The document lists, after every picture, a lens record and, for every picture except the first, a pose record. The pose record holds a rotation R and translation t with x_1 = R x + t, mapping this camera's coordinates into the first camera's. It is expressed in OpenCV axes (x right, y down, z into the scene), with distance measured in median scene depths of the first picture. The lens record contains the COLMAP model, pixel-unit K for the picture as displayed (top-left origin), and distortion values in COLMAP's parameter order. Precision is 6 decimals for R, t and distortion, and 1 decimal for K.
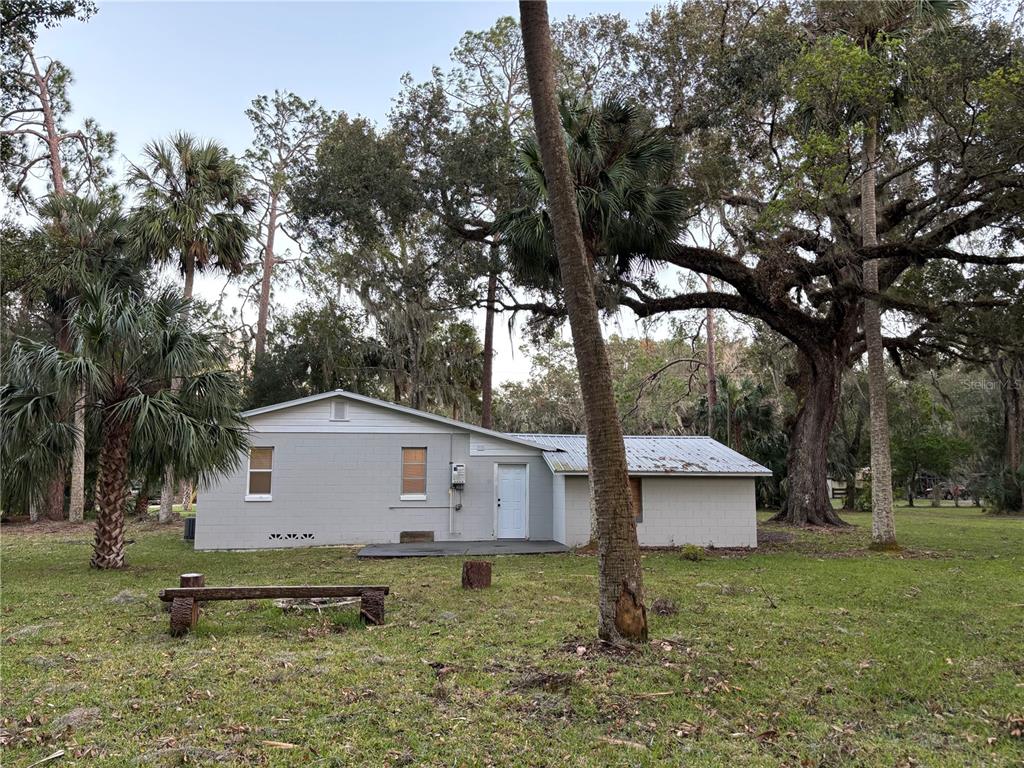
lens RADIAL K [[772.6, 0, 520.0], [0, 772.6, 388.7], [0, 0, 1]] dist [0.051044, -0.055130]
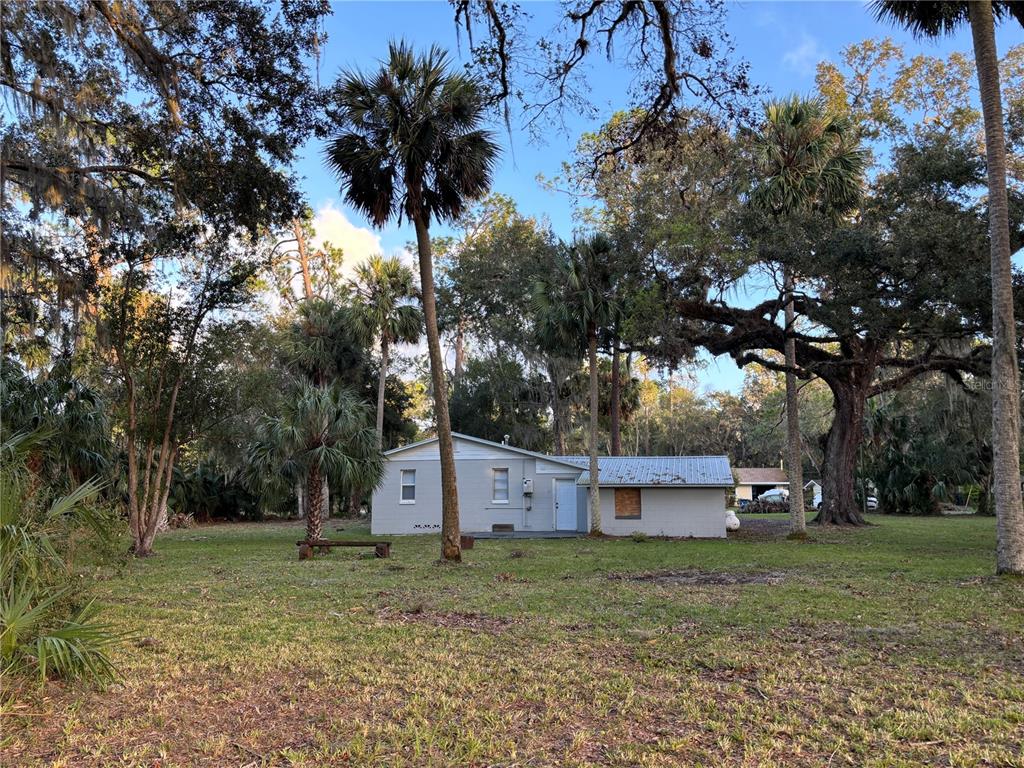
lens RADIAL K [[772.6, 0, 516.6], [0, 772.6, 390.9], [0, 0, 1]] dist [0.051044, -0.055130]
pose [[0.945585, -0.047307, -0.321918, 0.390328], [0.046035, 0.998873, -0.011567, -0.057674], [0.322103, -0.003882, 0.946697, -0.420023]]
